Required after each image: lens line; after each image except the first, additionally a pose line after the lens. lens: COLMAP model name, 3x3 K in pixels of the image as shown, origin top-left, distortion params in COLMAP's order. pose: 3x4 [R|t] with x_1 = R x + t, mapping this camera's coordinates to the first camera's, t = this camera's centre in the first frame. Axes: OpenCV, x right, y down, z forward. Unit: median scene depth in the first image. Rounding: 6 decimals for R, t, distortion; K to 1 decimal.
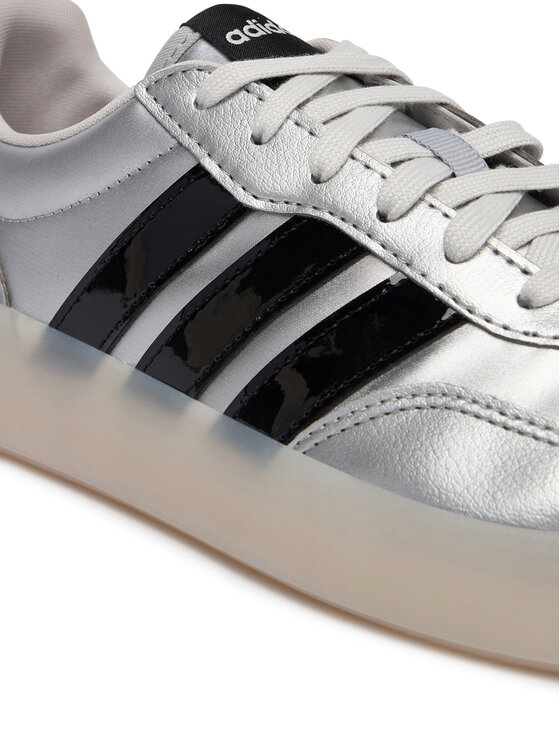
lens RADIAL K [[2342.0, 0, 280.0], [0, 2342.0, 373.0], [0, 0, 1]] dist [0.011335, 0.100829]
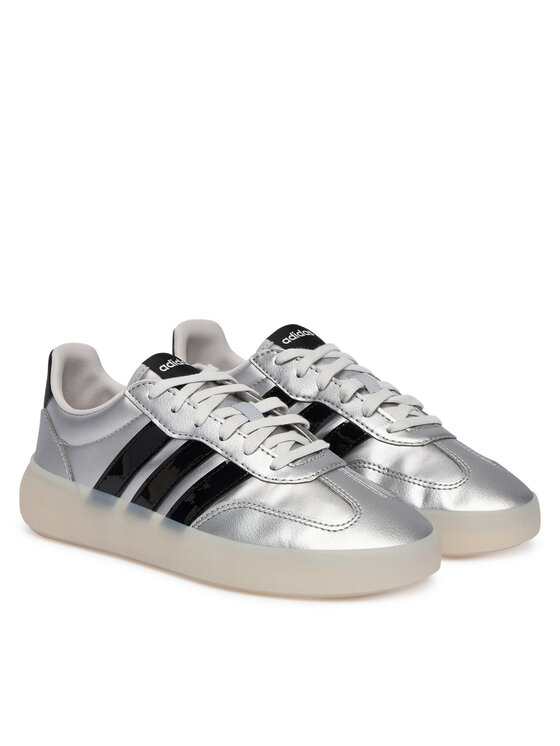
lens RADIAL K [[3471.0, 0, 280.0], [0, 3471.0, 373.0], [0, 0, 1]] dist [0.119371, -0.166782]
pose [[0.998701, -0.050897, 0.002485, 0.100796], [0.050947, 0.996354, -0.068427, 0.127281], [0.001007, 0.068465, 0.997653, -2.835215]]
